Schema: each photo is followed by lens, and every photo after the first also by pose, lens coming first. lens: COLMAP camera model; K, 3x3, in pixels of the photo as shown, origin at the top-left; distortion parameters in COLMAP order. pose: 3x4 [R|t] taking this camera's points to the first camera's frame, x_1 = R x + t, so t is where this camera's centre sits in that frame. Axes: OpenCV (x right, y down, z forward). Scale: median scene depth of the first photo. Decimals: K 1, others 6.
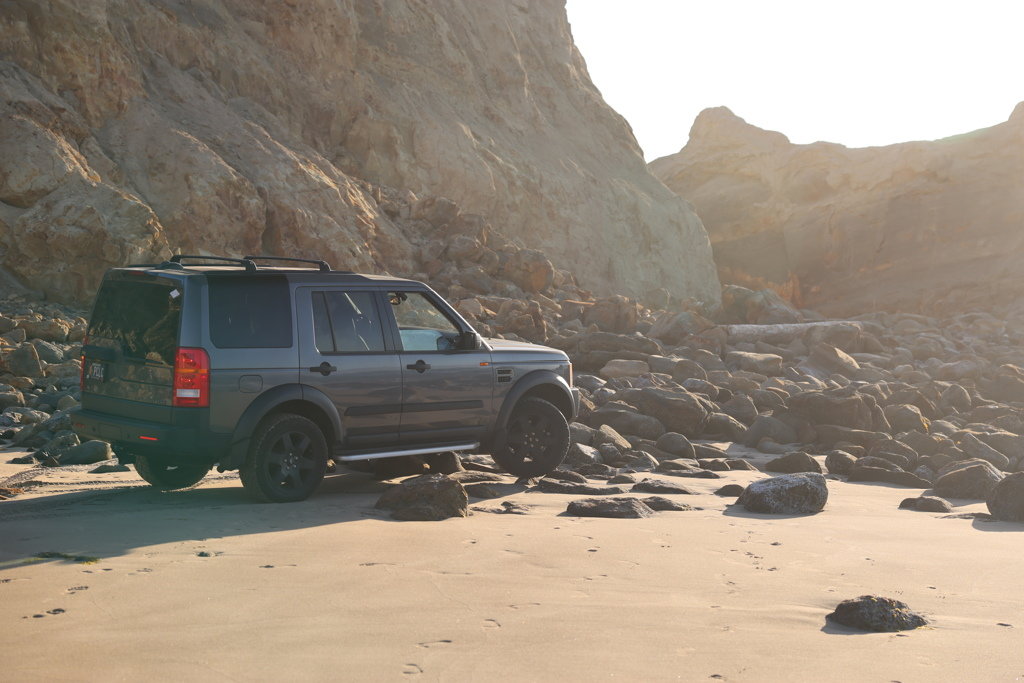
lens RADIAL K [[1849.4, 0, 515.4], [0, 1849.4, 343.4], [0, 0, 1]] dist [0.252946, -0.066581]
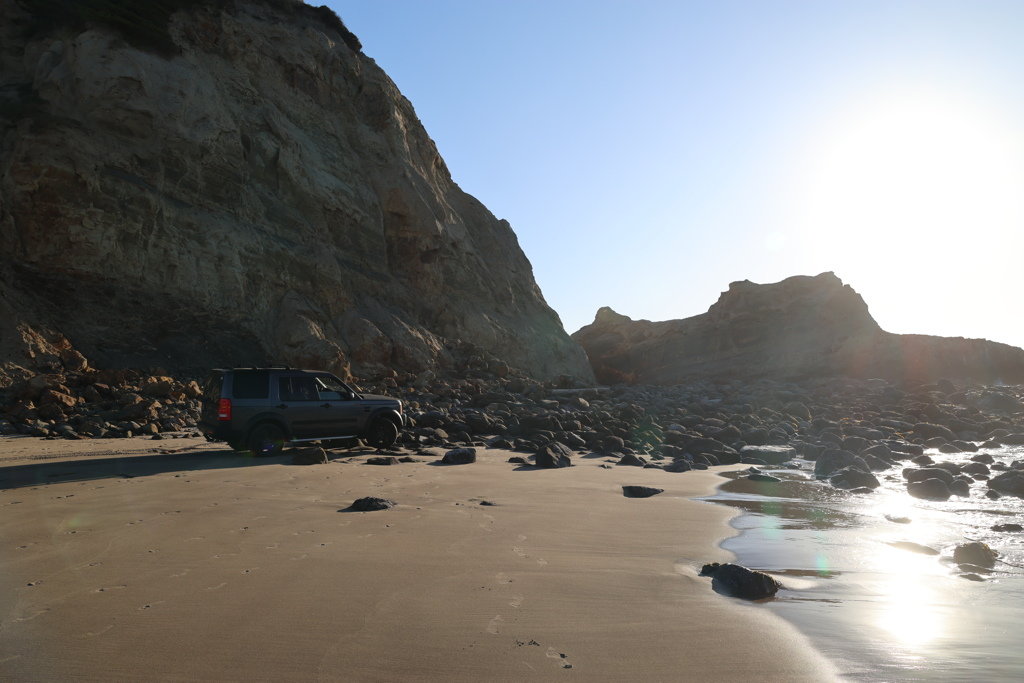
lens RADIAL K [[698.1, 0, 511.4], [0, 698.1, 344.9], [0, 0, 1]] dist [-0.114970, 0.097448]
pose [[0.996294, -0.010834, -0.085325, 0.117354], [0.004450, 0.997200, -0.074649, 0.000289], [0.085895, 0.073993, 0.993553, 0.019032]]
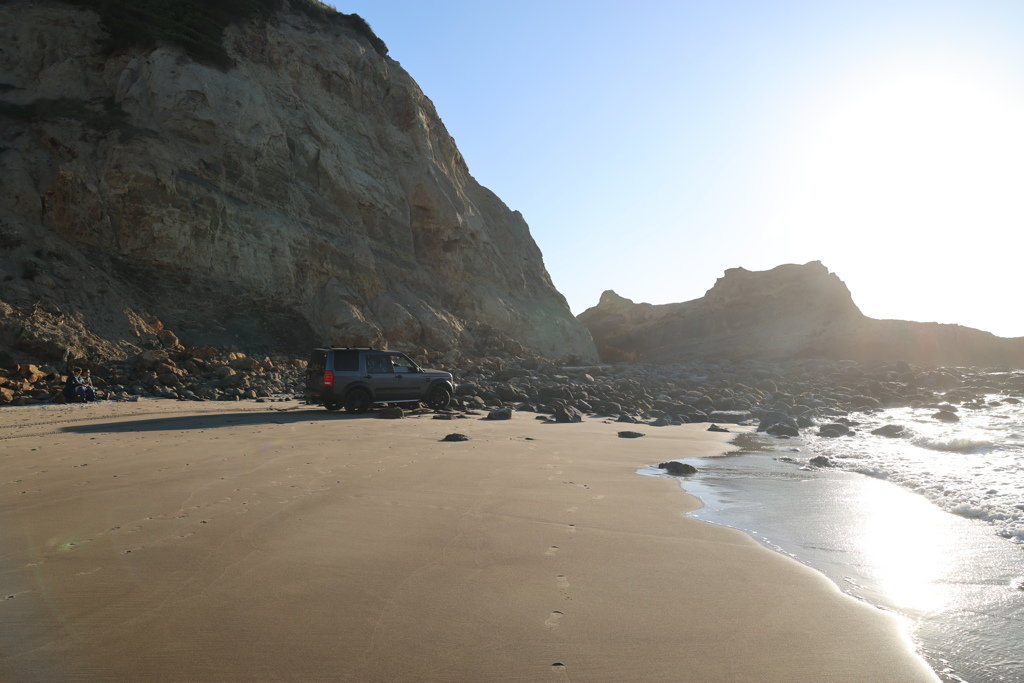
lens RADIAL K [[698.1, 0, 511.4], [0, 698.1, 344.9], [0, 0, 1]] dist [-0.114970, 0.097448]
pose [[0.995955, 0.002852, -0.089810, 0.111147], [-0.006705, 0.999069, -0.042625, 0.002752], [0.089605, 0.043054, 0.995046, -0.116479]]
